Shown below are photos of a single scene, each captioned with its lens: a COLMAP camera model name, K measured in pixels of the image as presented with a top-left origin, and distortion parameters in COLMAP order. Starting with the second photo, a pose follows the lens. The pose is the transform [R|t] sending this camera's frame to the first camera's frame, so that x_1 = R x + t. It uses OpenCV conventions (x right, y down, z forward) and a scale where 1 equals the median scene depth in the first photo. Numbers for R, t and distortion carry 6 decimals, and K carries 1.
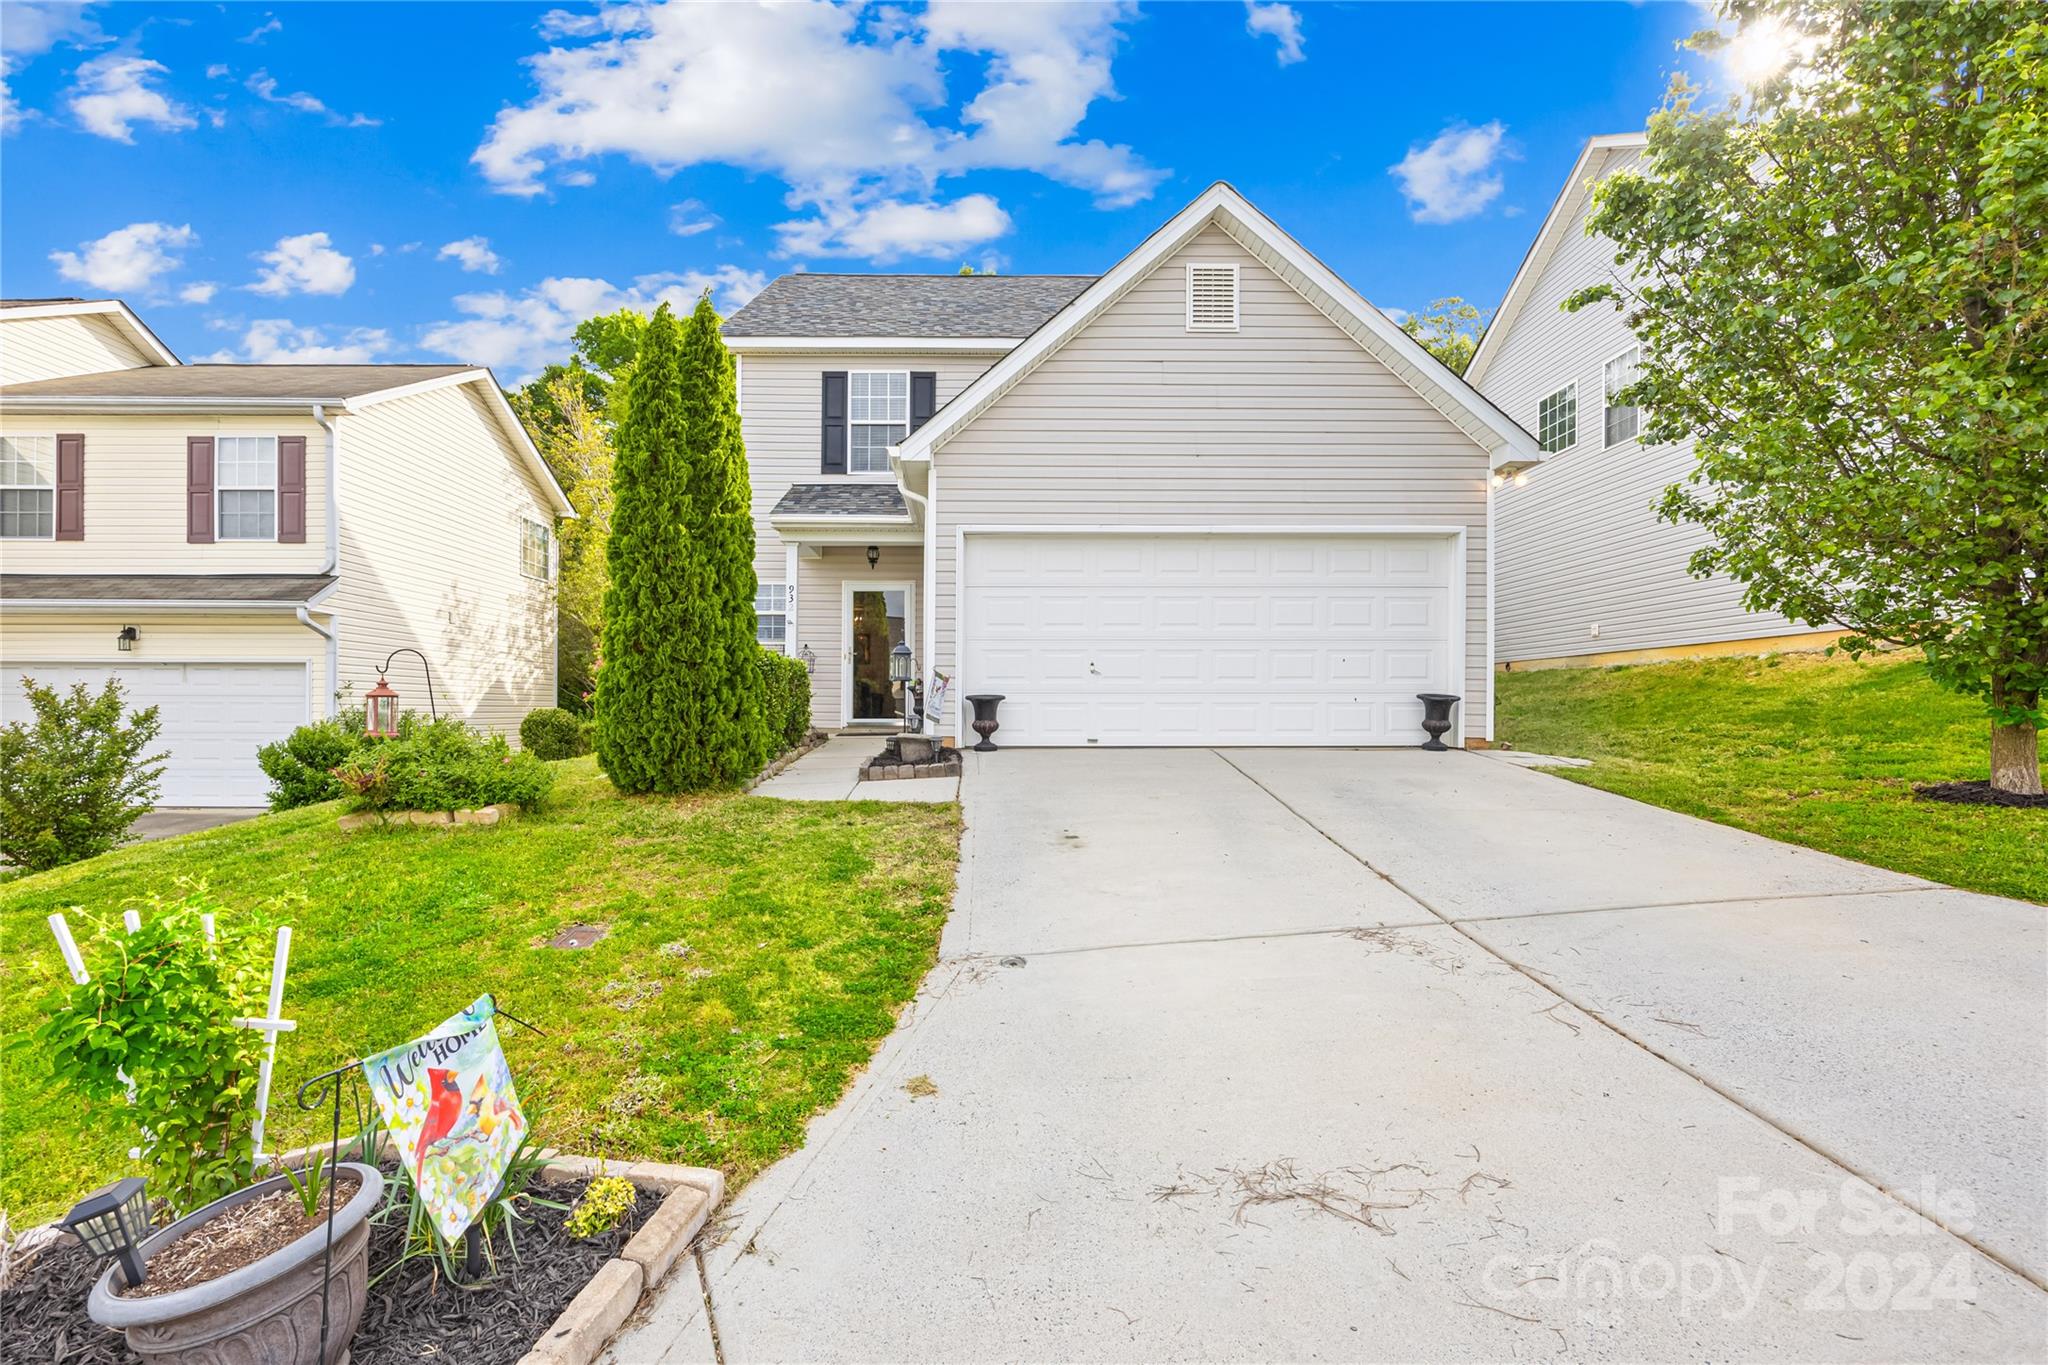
lens RADIAL K [[850.5, 0, 1021.5], [0, 850.5, 702.3], [0, 0, 1]] dist [0.000271, 0.000349]
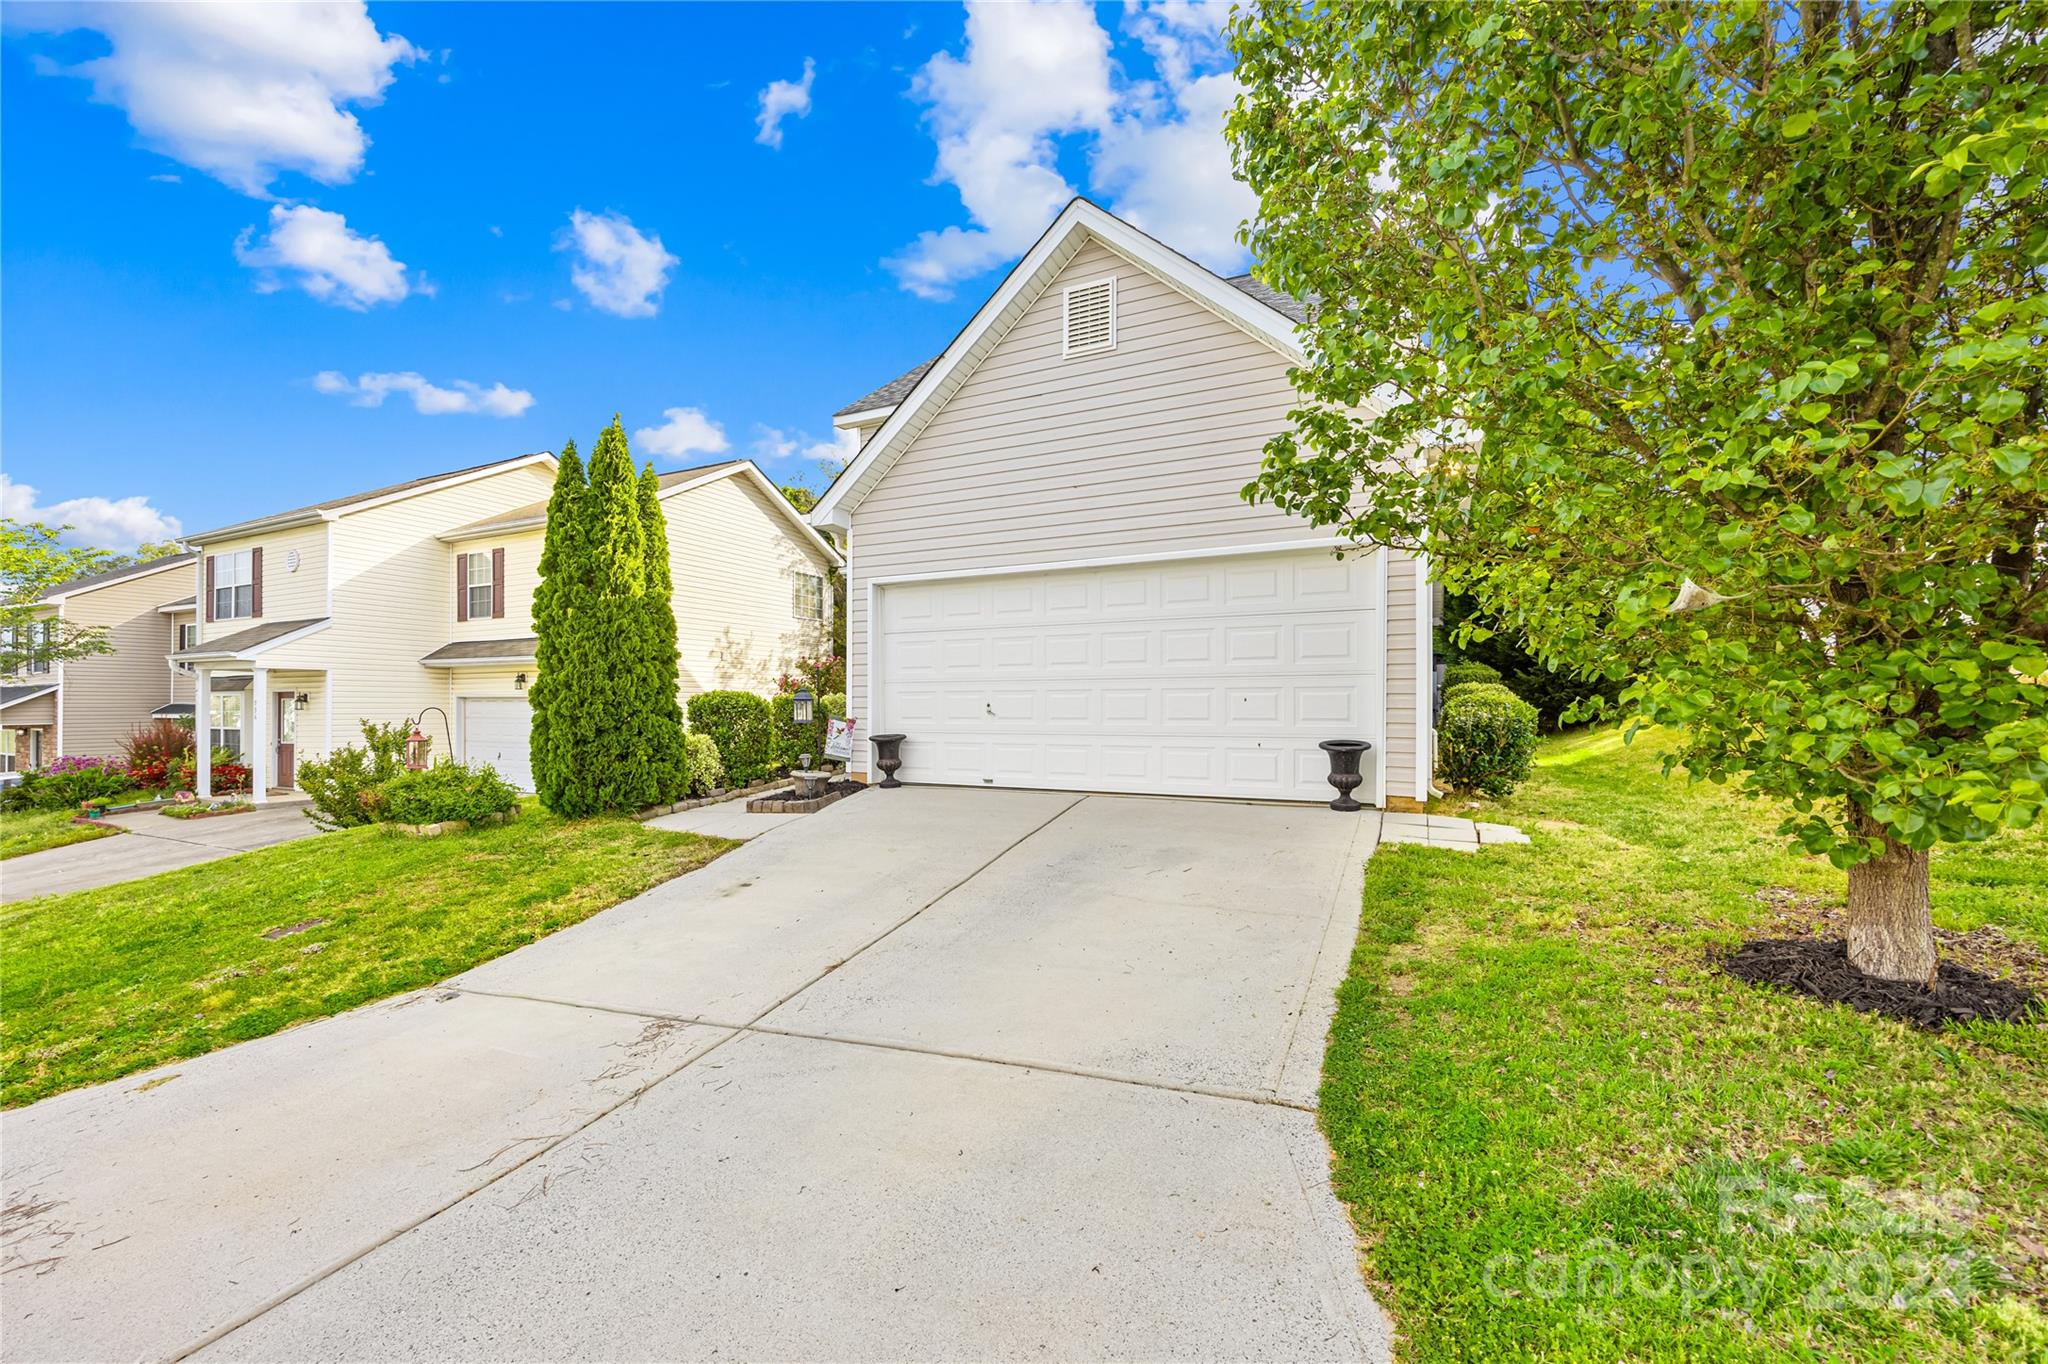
lens RADIAL K [[817.0, 0, 1024.6], [0, 817.0, 699.8], [0, 0, 1]] dist [-0.000883, 0.000474]
pose [[0.892976, -0.004433, -0.450083, 0.567668], [0.003202, 0.999989, -0.003497, -0.048364], [0.450094, 0.001682, 0.892980, 0.157252]]
